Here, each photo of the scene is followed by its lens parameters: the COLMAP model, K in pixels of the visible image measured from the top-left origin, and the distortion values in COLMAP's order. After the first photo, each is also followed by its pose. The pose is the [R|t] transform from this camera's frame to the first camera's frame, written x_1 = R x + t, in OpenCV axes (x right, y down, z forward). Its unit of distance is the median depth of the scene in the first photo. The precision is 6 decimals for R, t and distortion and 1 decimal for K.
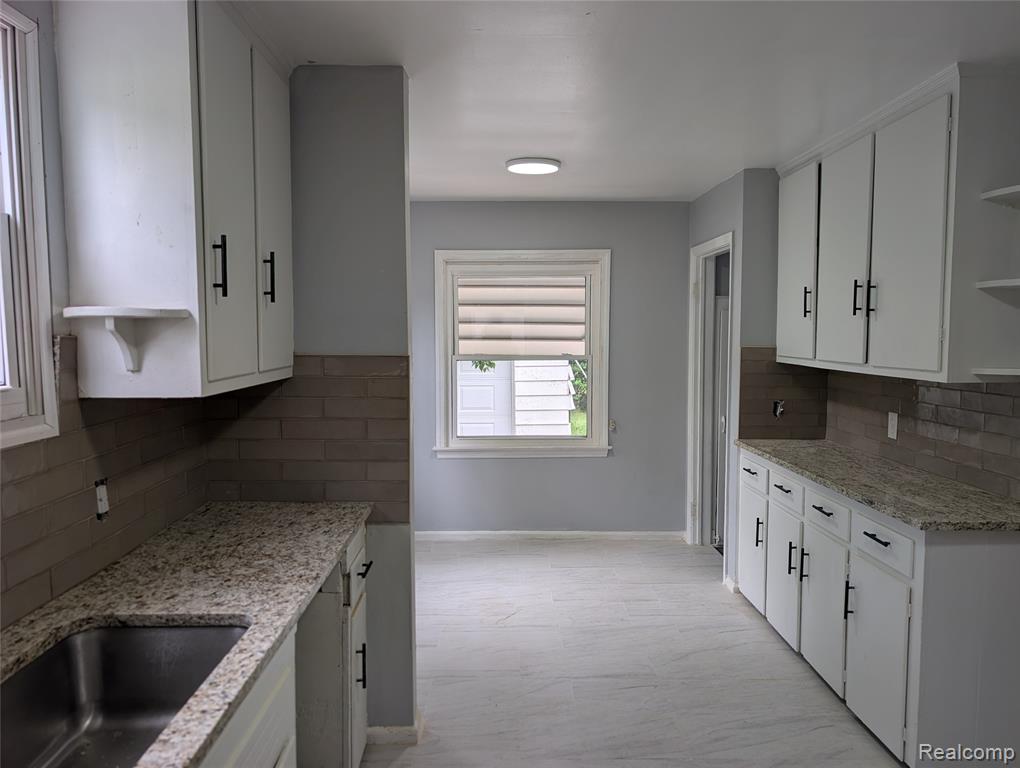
lens RADIAL K [[726.6, 0, 510.0], [0, 726.6, 384.0], [0, 0, 1]] dist [-0.003146, -0.001037]
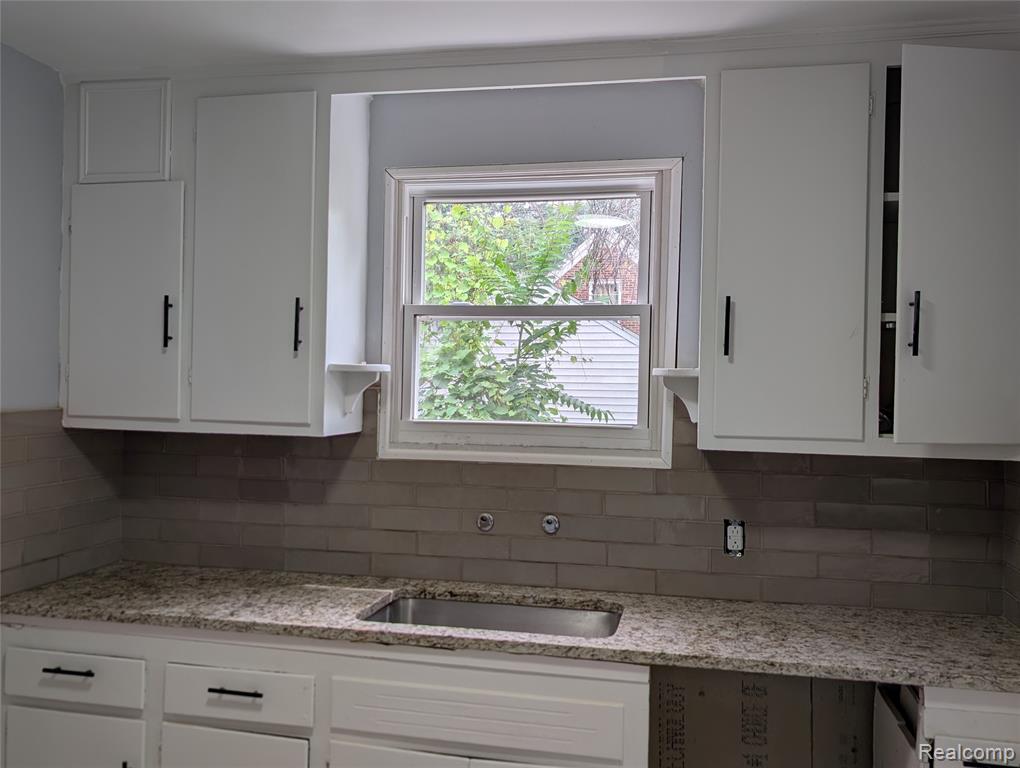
lens RADIAL K [[915.5, 0, 510.0], [0, 915.5, 384.0], [0, 0, 1]] dist [0.039120, -0.019928]
pose [[-0.244739, -0.007606, -0.969559, 0.927620], [-0.084408, 0.996340, 0.013490, -0.070021], [0.965908, 0.085140, -0.244485, 1.014531]]
